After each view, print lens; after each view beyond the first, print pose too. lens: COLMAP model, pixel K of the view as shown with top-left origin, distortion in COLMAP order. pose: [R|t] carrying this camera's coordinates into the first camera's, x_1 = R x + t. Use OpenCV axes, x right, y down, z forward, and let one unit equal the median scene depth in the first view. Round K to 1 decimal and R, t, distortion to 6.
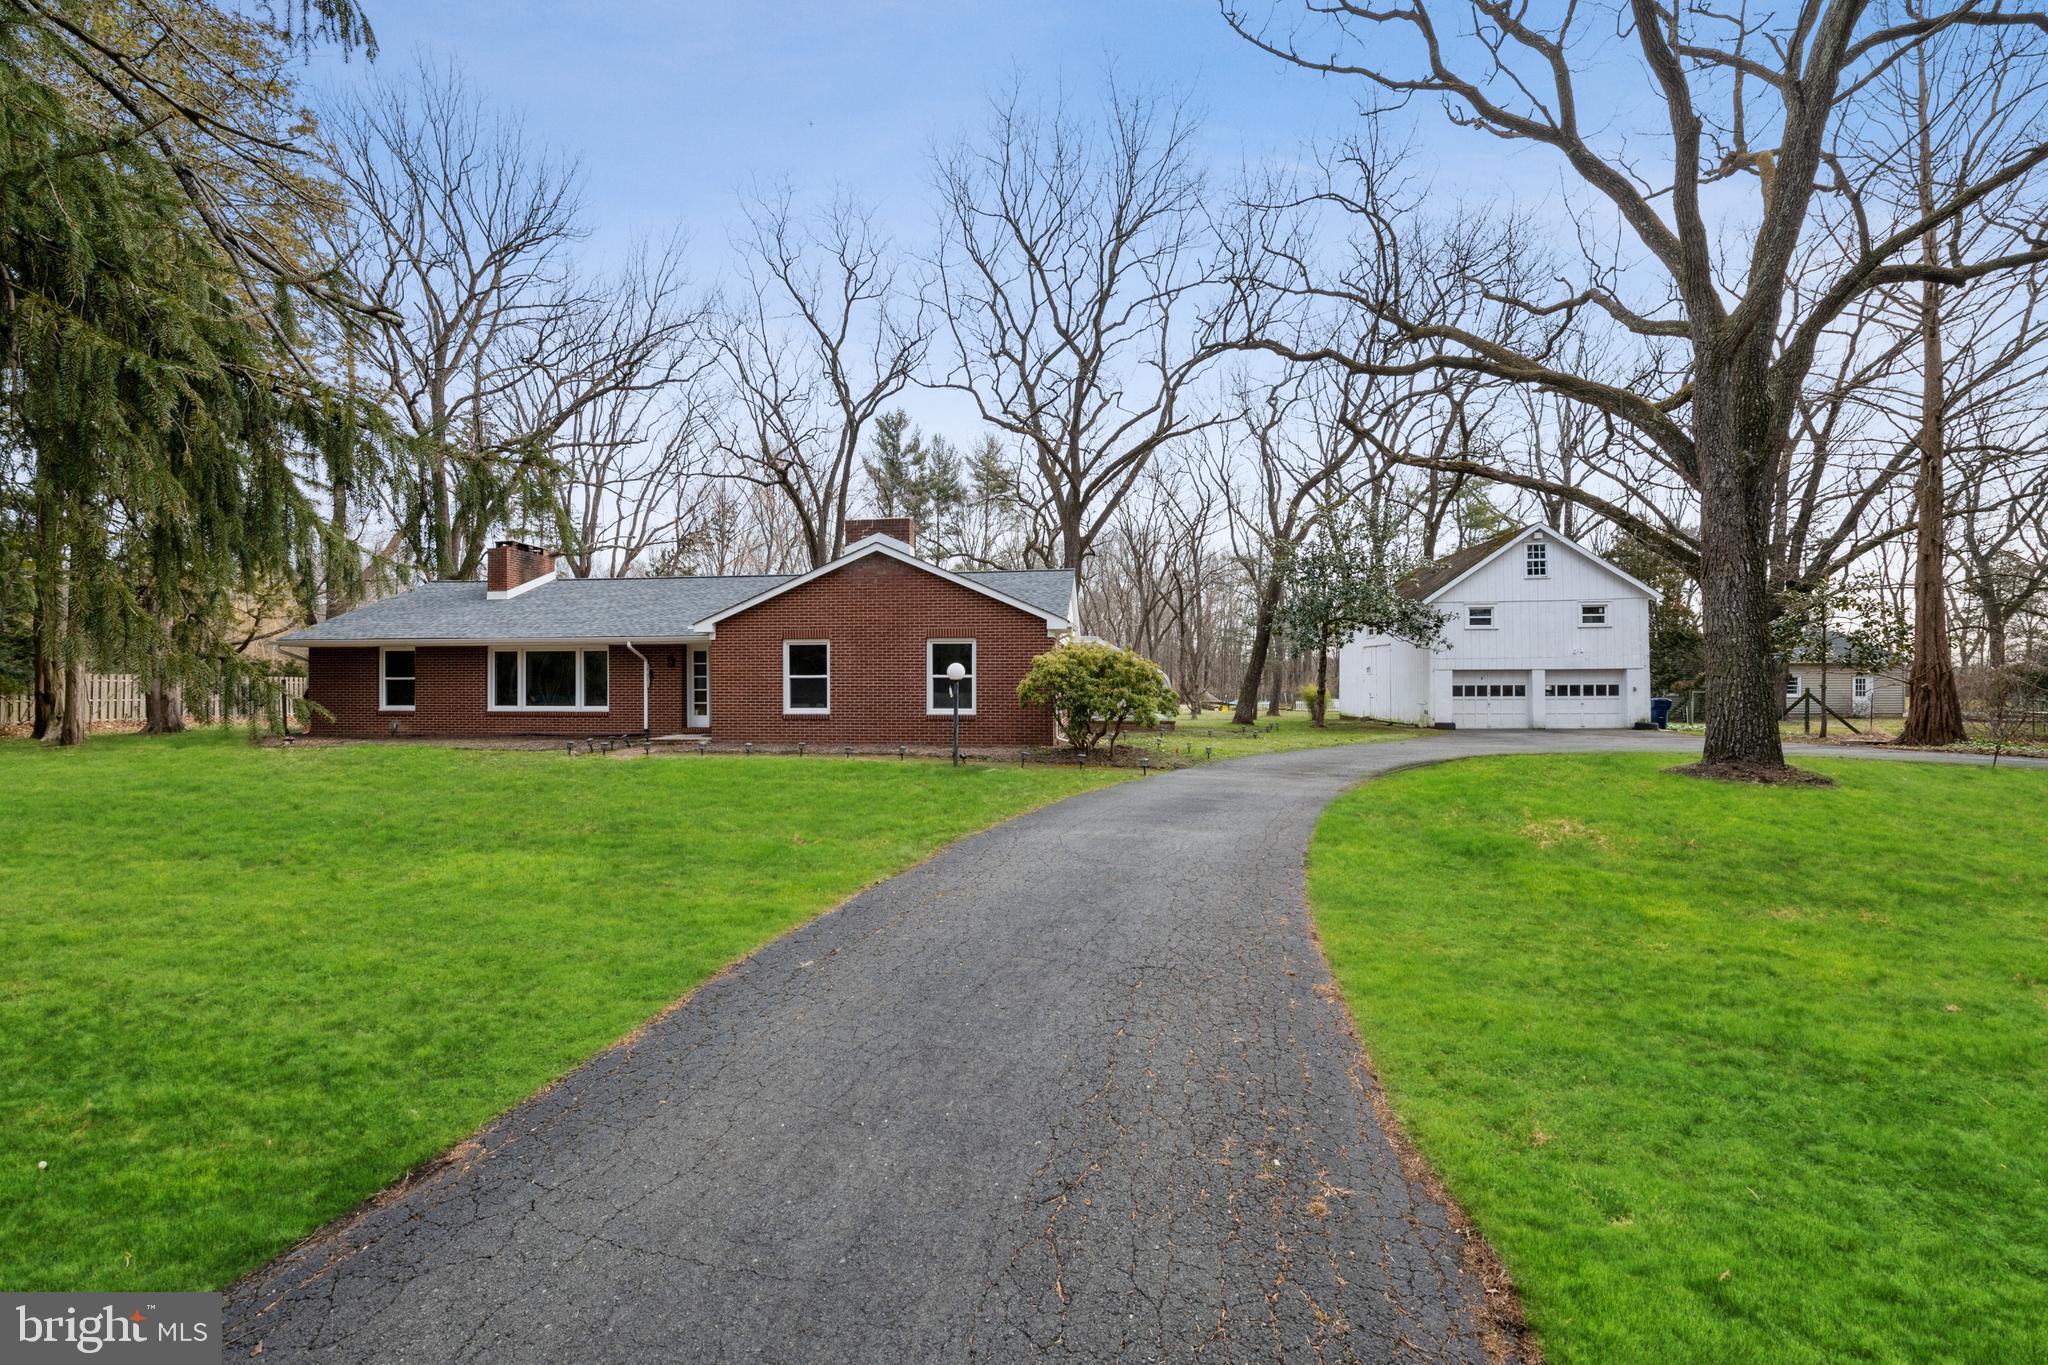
lens RADIAL K [[803.6, 0, 964.9], [0, 803.6, 675.1], [0, 0, 1]] dist [0.008870, -0.002961]
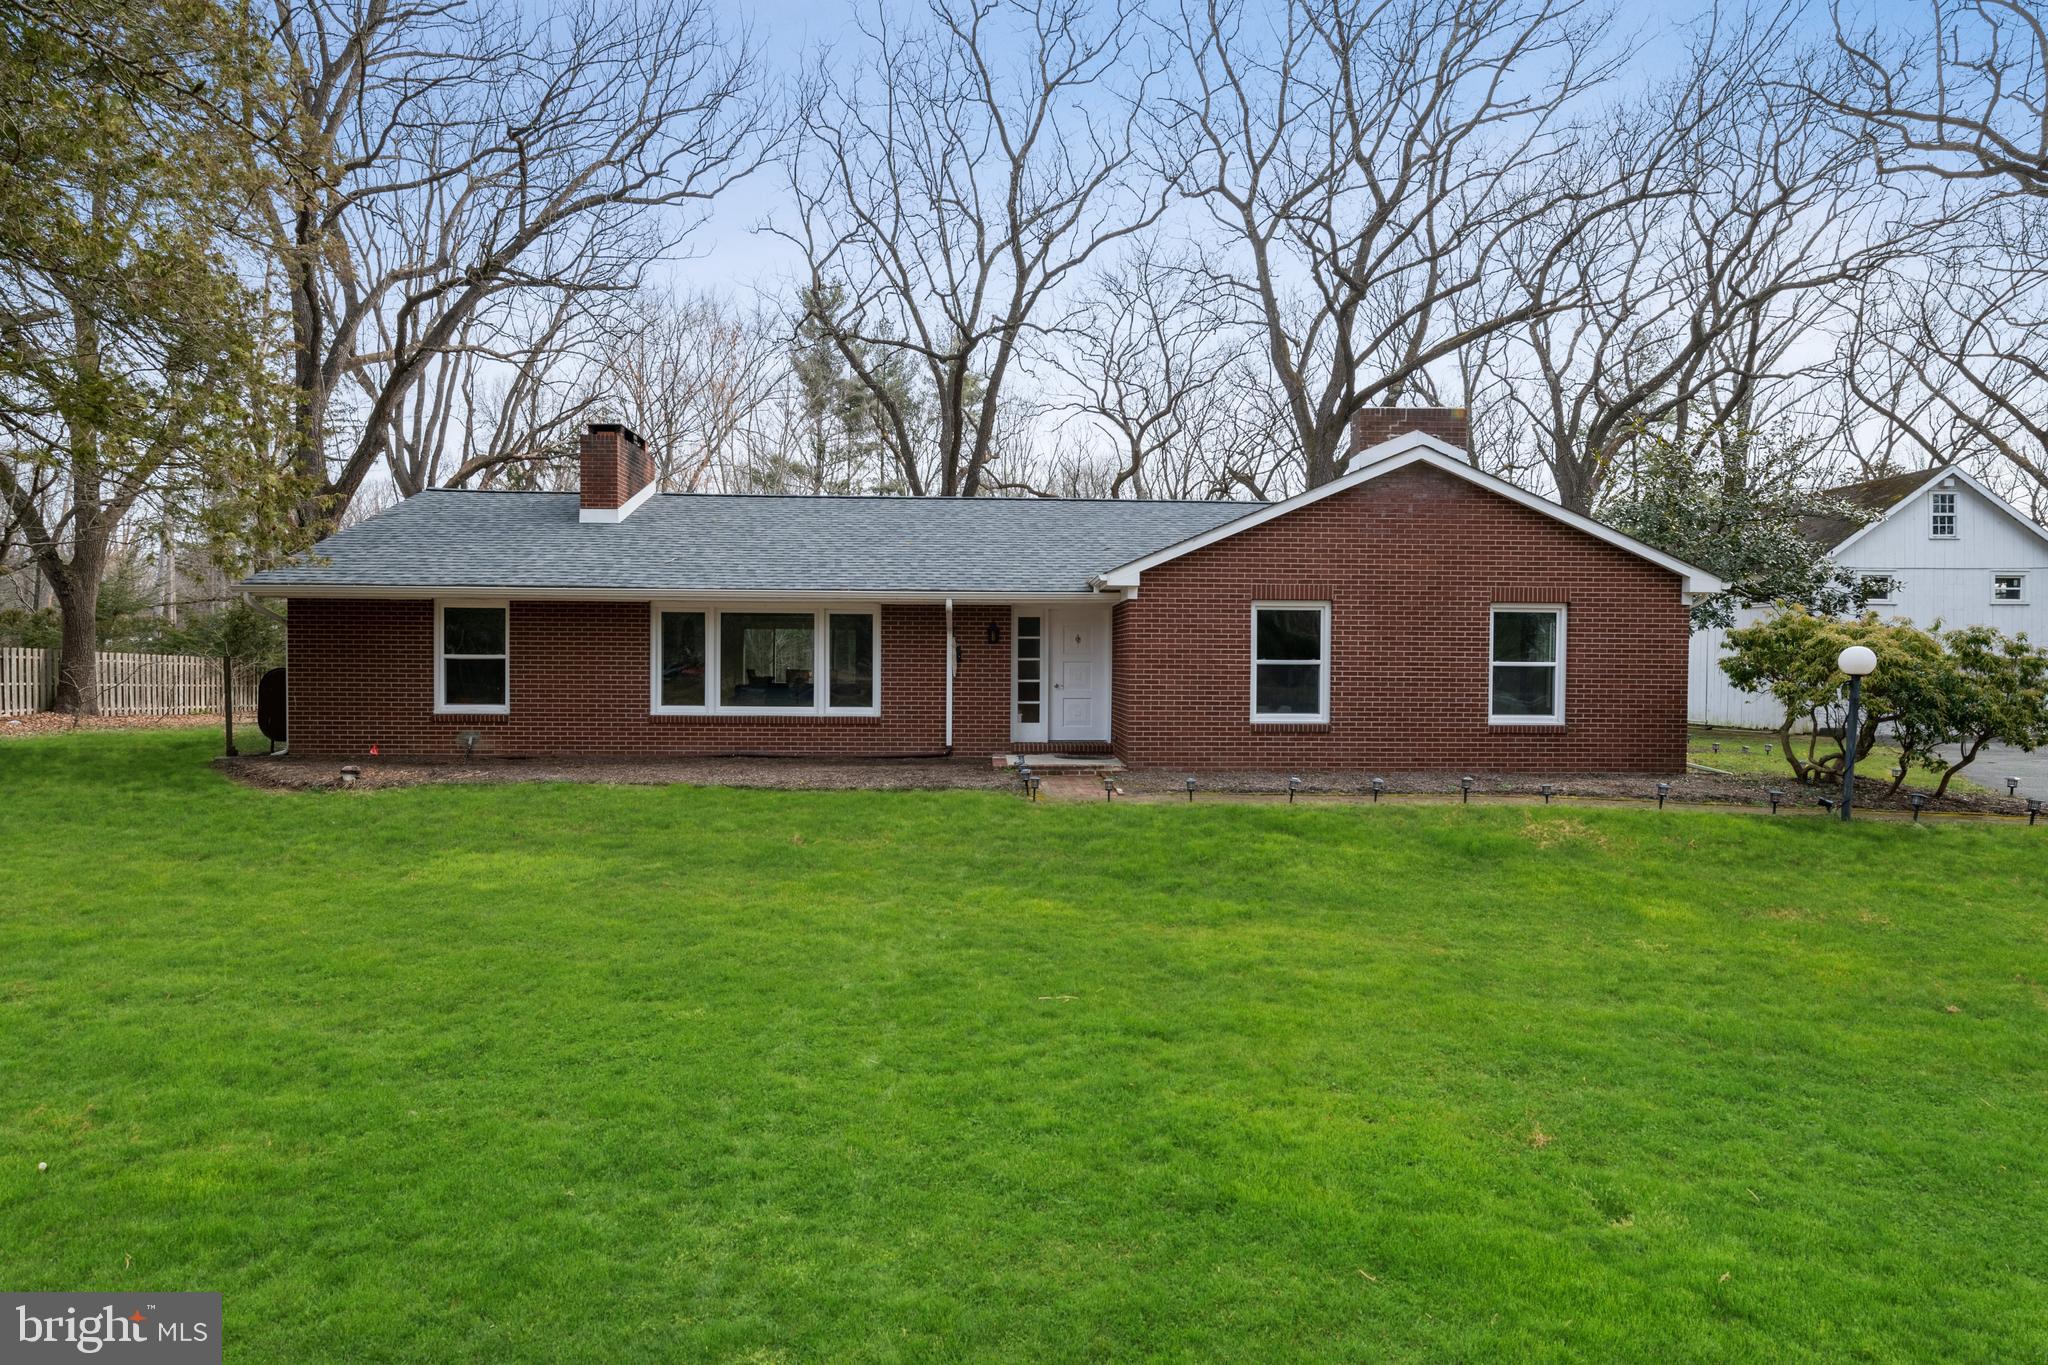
lens RADIAL K [[963.7, 0, 936.2], [0, 963.7, 698.1], [0, 0, 1]] dist [0.007899, -0.000544]
pose [[0.983658, 0.000456, 0.180044, -0.514098], [-0.010502, 0.998440, 0.054845, -0.007598], [-0.179738, -0.055840, 0.982128, 0.280668]]
